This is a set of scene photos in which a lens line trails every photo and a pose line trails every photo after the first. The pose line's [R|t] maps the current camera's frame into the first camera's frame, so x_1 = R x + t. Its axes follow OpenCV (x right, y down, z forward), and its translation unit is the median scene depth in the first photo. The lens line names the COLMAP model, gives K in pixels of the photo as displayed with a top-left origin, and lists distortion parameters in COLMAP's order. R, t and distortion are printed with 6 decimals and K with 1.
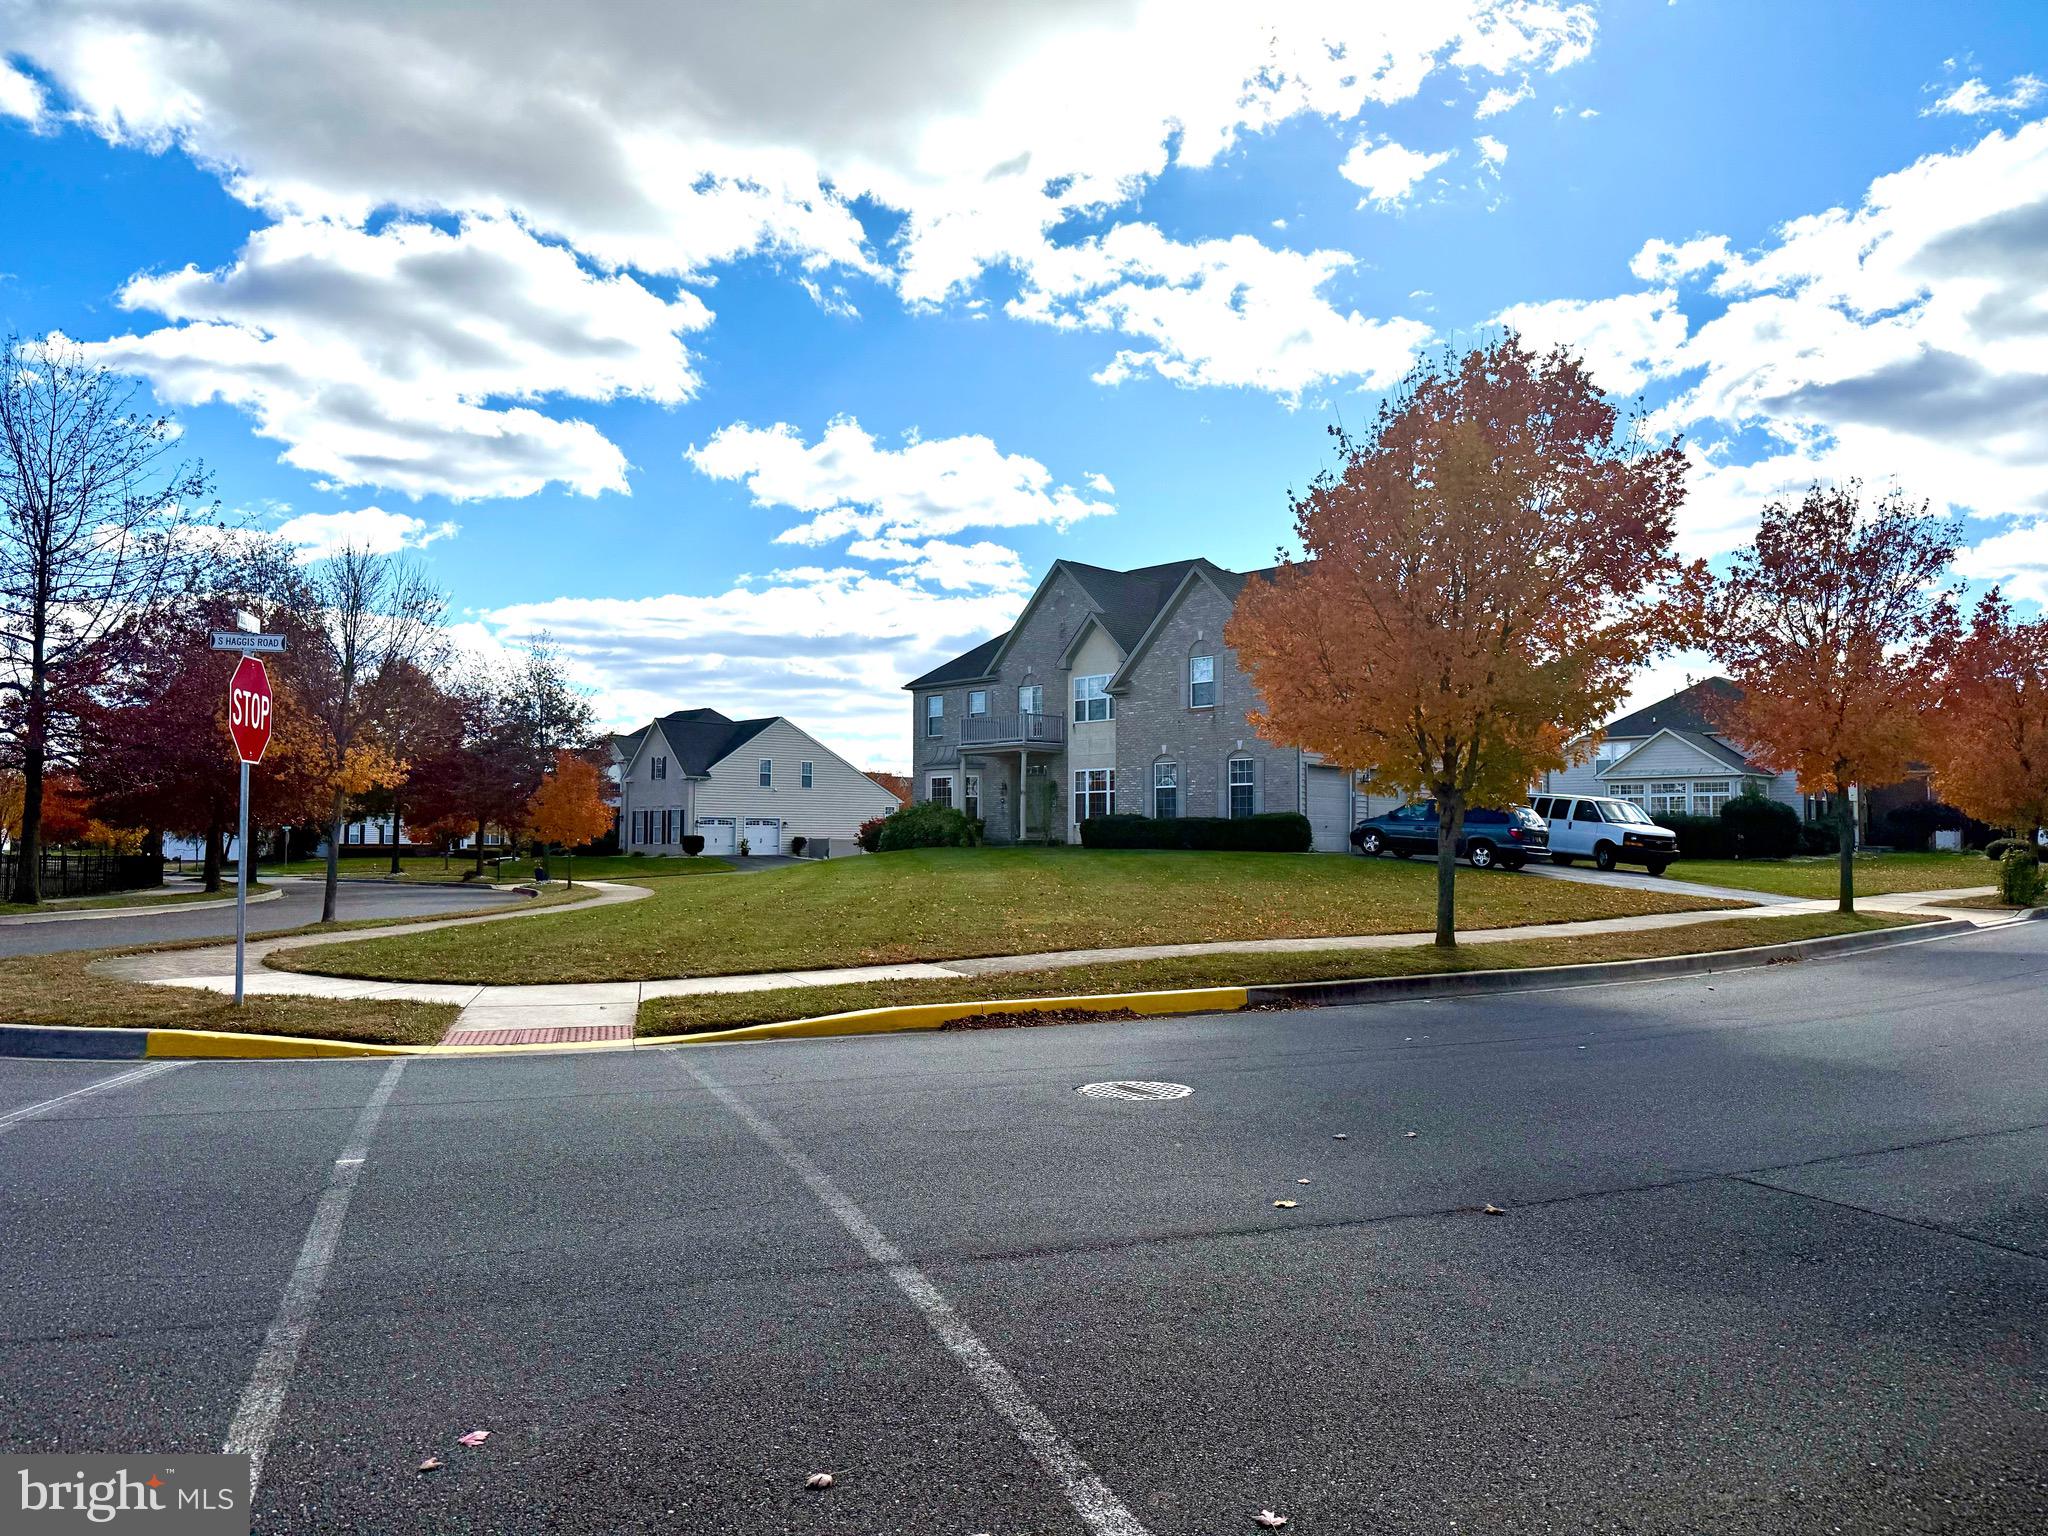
lens RADIAL K [[1408.9, 0, 1022.5], [0, 1408.9, 772.1], [0, 0, 1]] dist [0.000125, 0.000437]
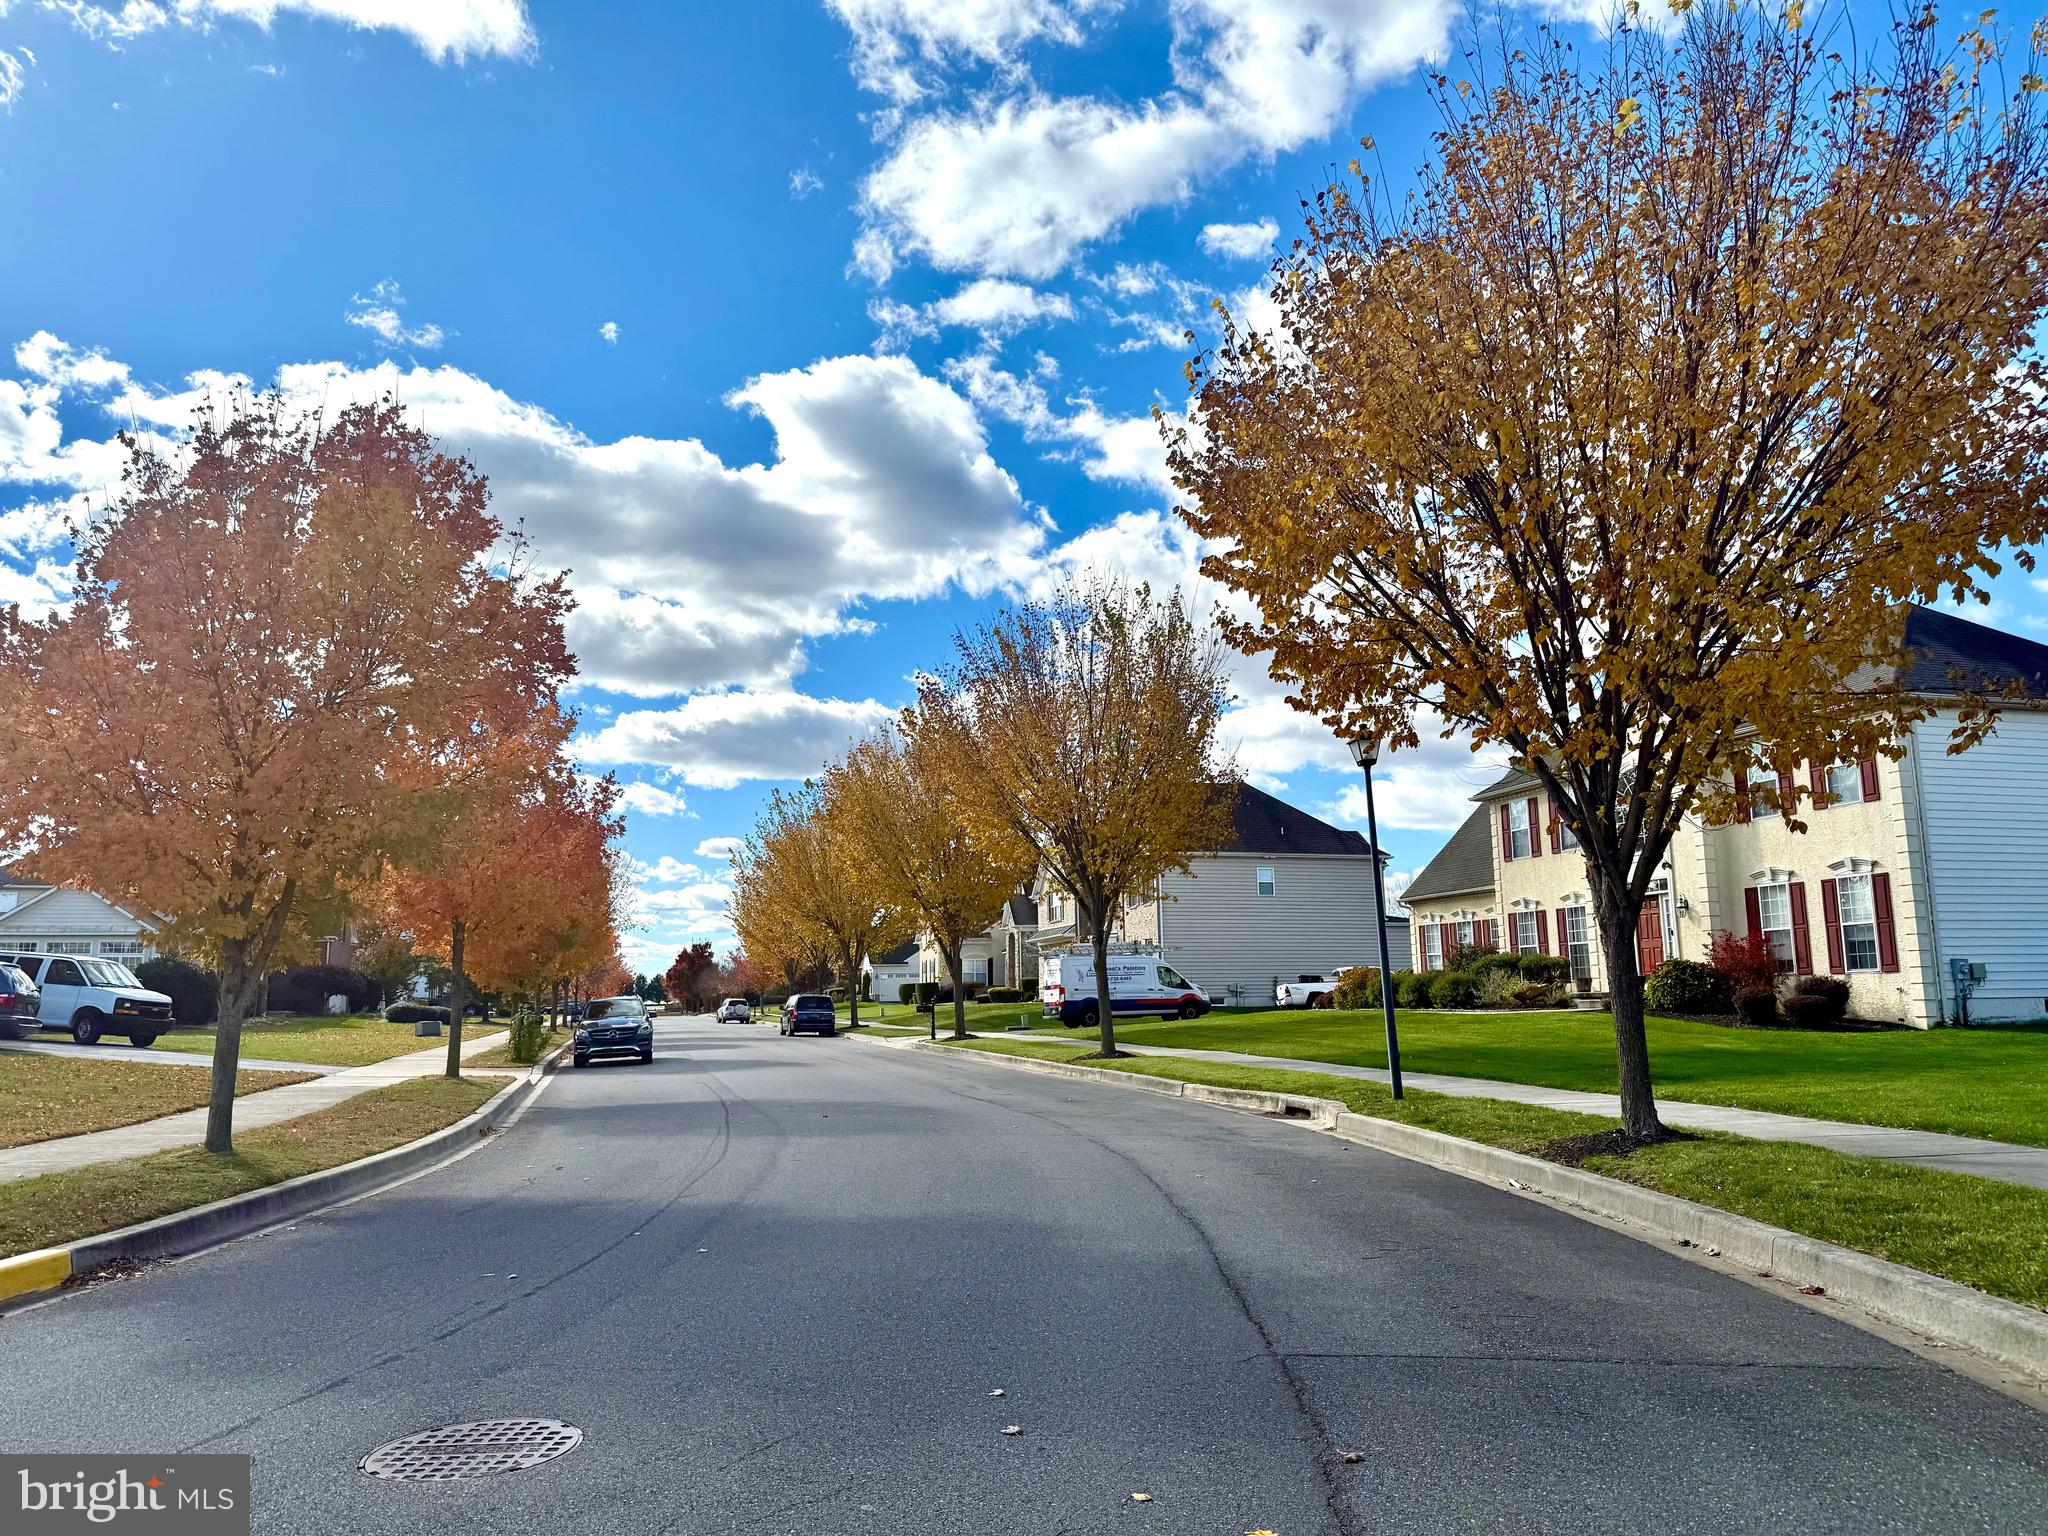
lens RADIAL K [[1408.9, 0, 1022.5], [0, 1408.9, 772.1], [0, 0, 1]] dist [0.000125, 0.000437]
pose [[0.440126, 0.138994, 0.887113, -0.096020], [-0.033680, 0.989807, -0.138375, 0.007734], [-0.897304, 0.031024, 0.440321, 0.145460]]
